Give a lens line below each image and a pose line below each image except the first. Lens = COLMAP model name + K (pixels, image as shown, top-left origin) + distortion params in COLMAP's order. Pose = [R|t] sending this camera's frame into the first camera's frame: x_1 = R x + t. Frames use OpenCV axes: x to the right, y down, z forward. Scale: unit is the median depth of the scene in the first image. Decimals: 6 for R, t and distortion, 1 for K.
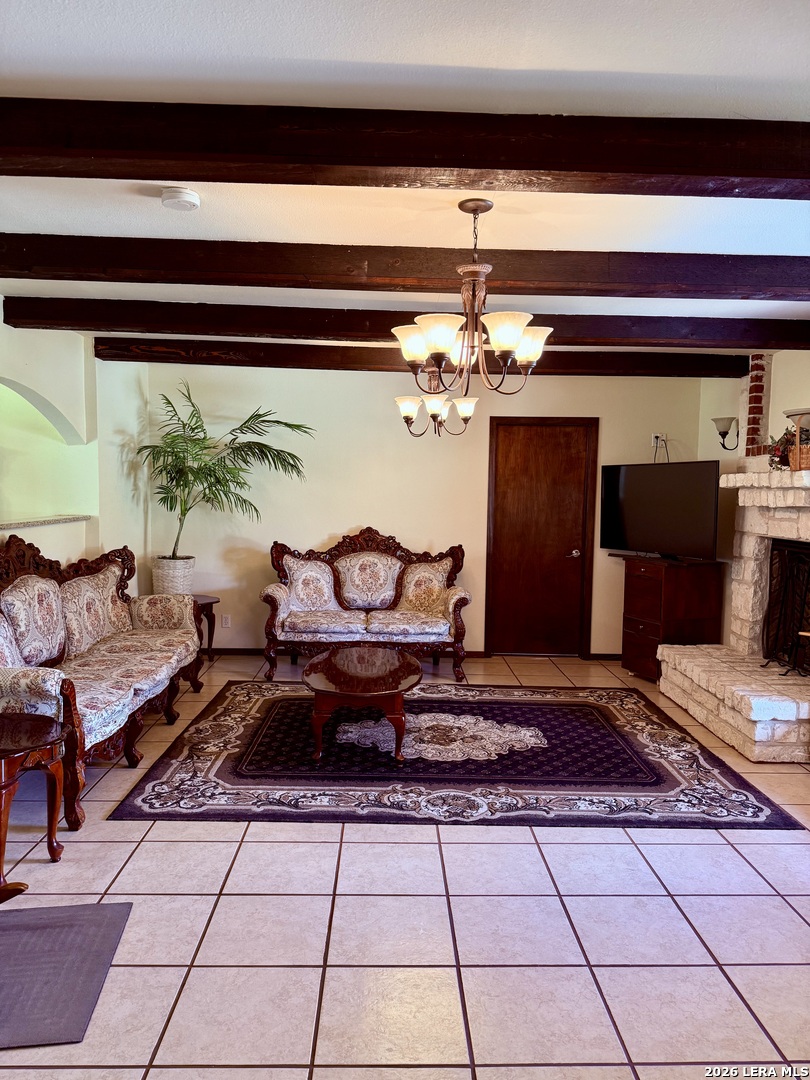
lens RADIAL K [[757.4, 0, 407.0], [0, 757.4, 542.3], [0, 0, 1]] dist [0.154048, -0.288219]
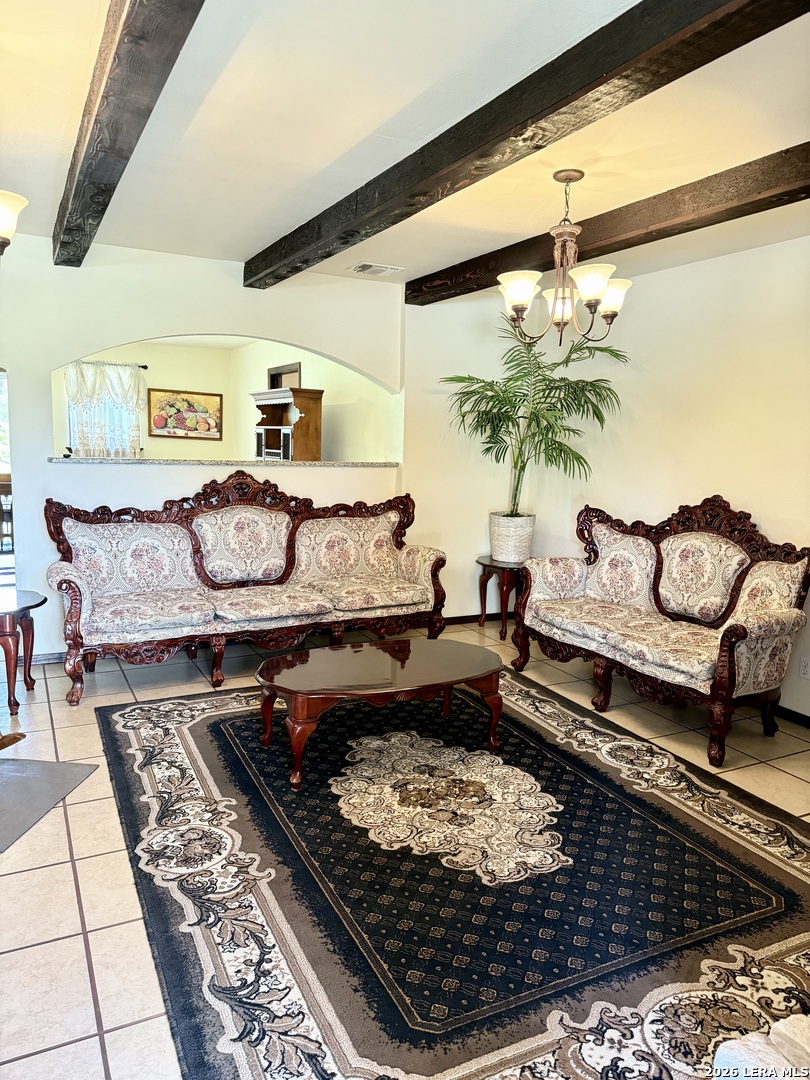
lens RADIAL K [[766.5, 0, 407.9], [0, 766.5, 529.4], [0, 0, 1]] dist [0.063310, -0.078327]
pose [[0.427226, 0.100816, -0.898507, 0.630218], [-0.085277, 0.993827, 0.070963, -0.022482], [0.900114, 0.046305, 0.433186, 0.690930]]
